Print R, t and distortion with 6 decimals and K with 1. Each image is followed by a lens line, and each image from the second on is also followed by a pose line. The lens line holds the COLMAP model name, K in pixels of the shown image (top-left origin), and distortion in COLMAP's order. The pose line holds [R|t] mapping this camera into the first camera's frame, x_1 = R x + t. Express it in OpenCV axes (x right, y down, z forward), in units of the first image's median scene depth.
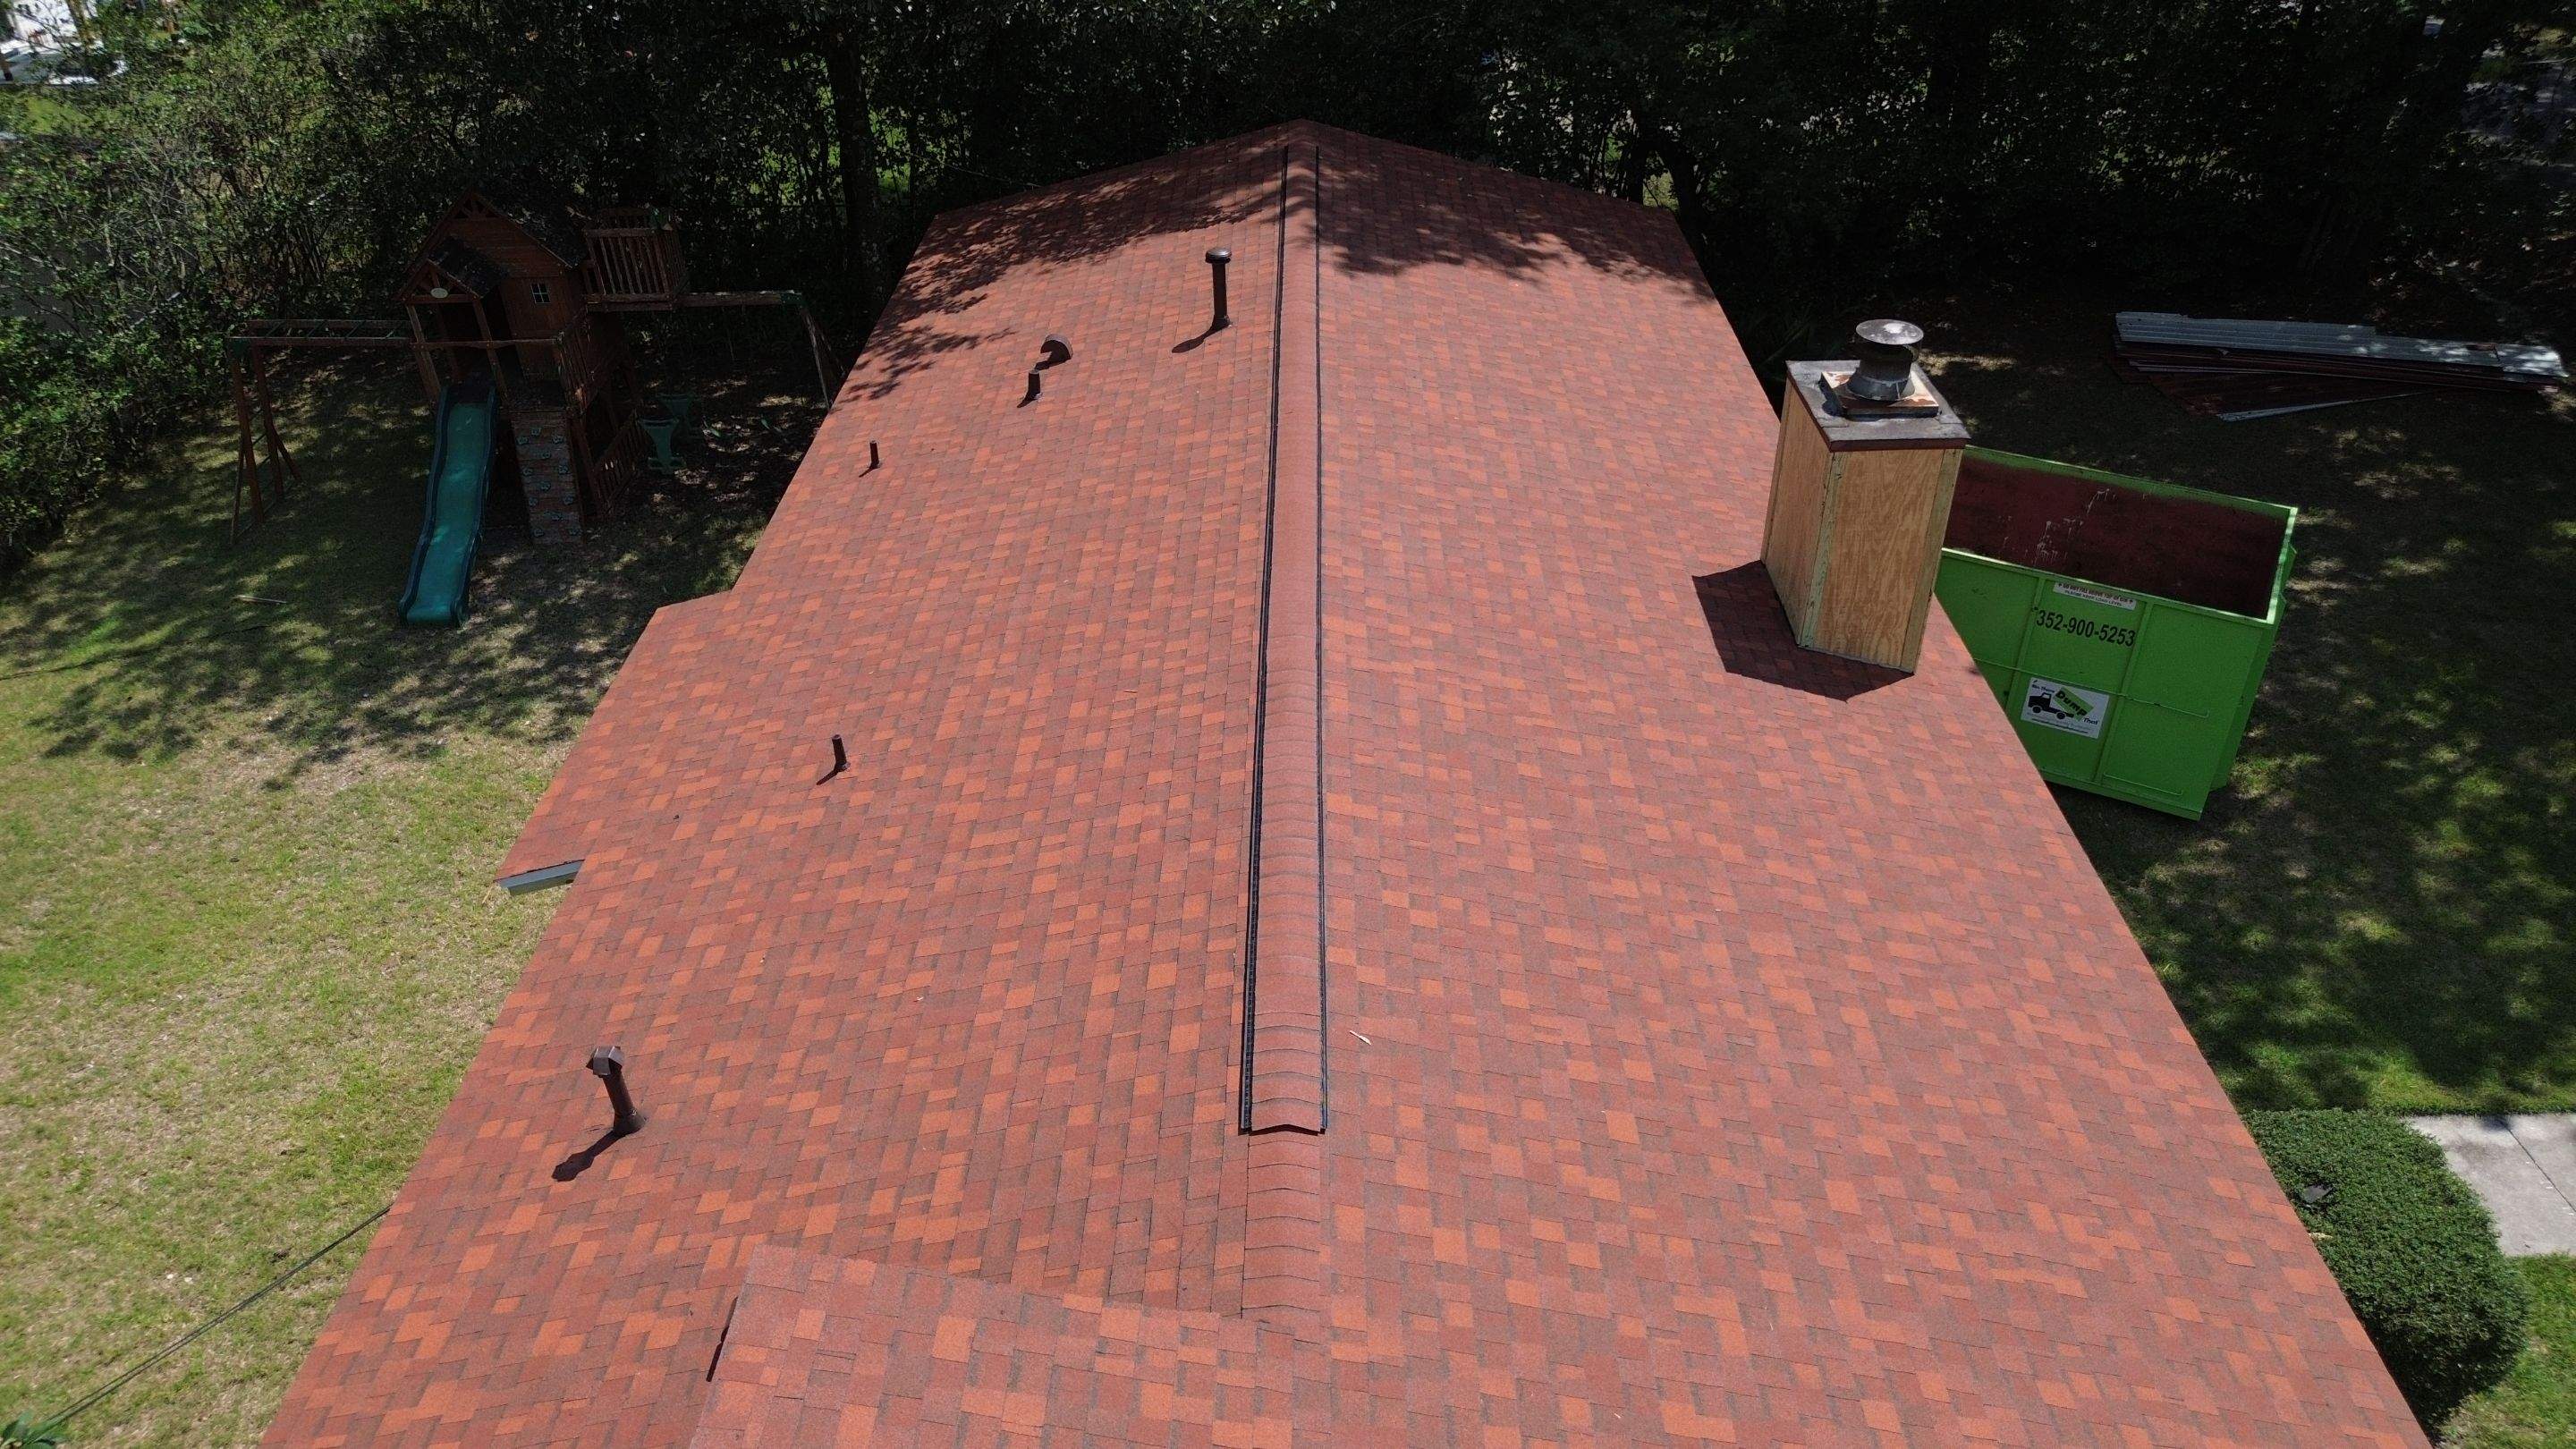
lens RADIAL K [[1952.3, 0, 1288.0], [0, 1952.3, 724.5], [0, 0, 1]] dist [0.005209, 0.005734]
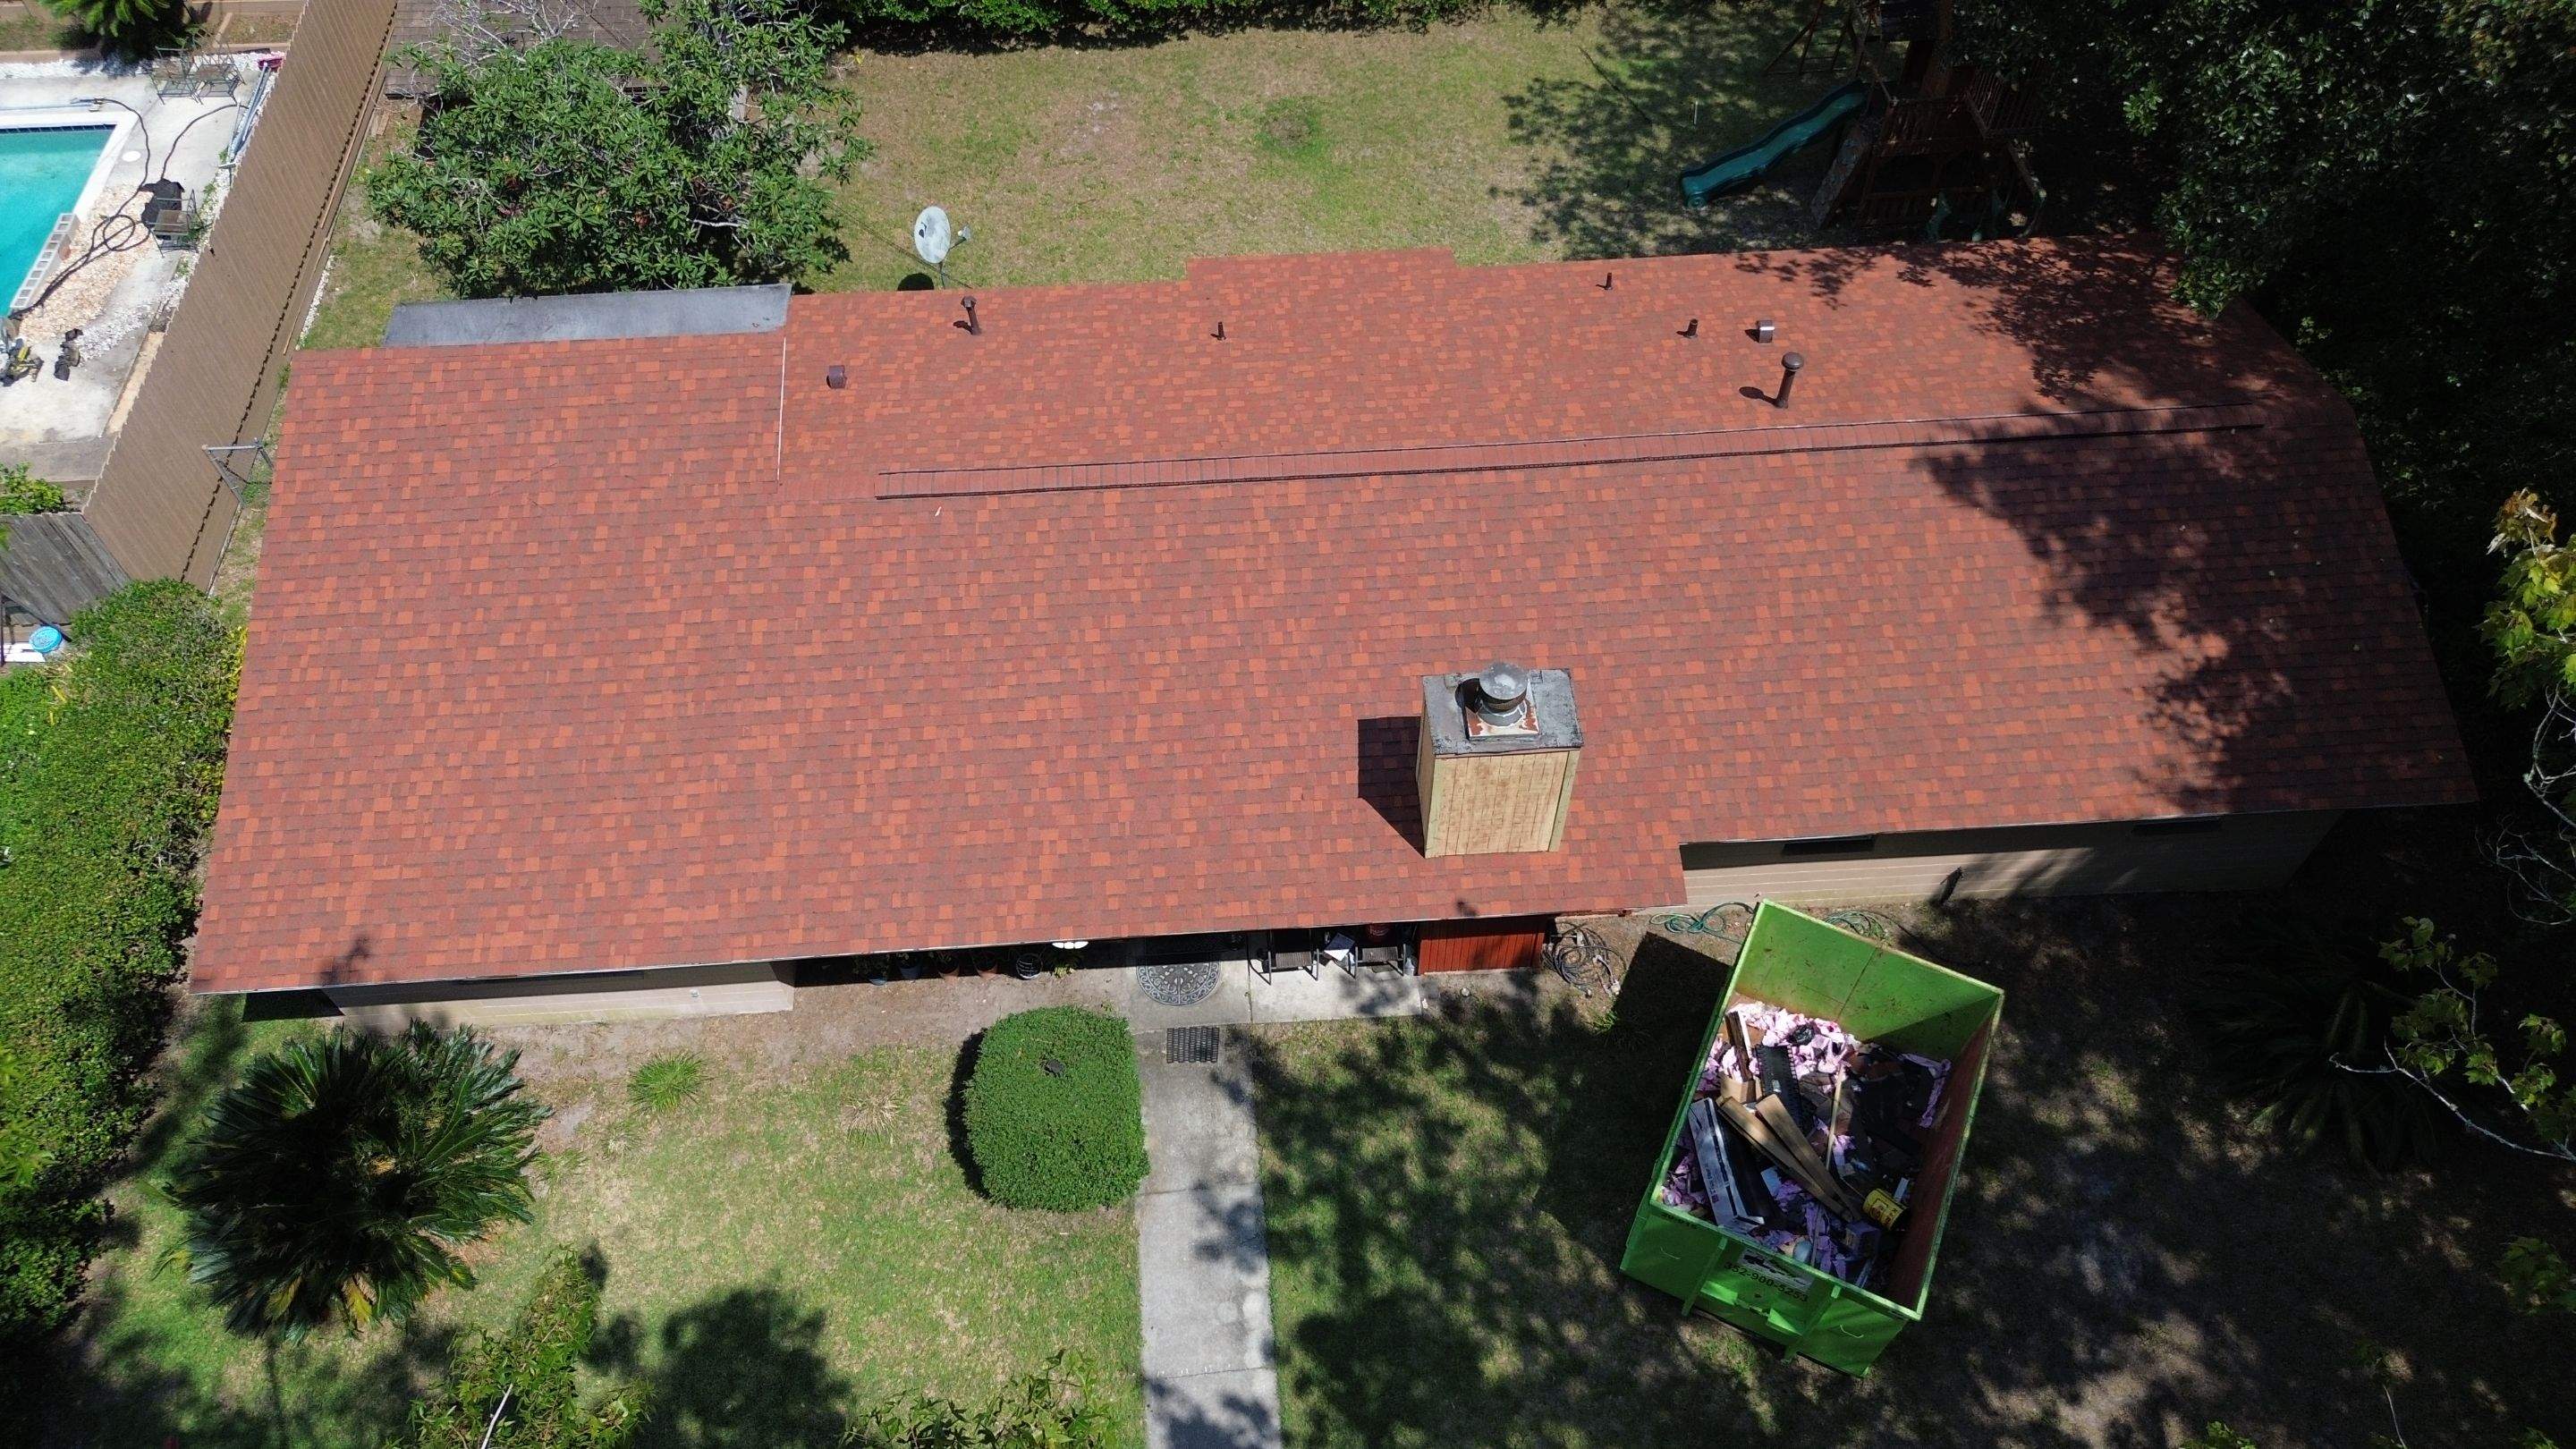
lens RADIAL K [[1869.8, 0, 1265.9], [0, 1869.8, 728.9], [0, 0, 1]] dist [0.066137, -0.067477]
pose [[0.033075, 0.807207, -0.589341, 0.814654], [-0.491170, 0.526672, 0.693807, -0.747798], [0.870436, 0.266519, 0.413895, 0.250000]]
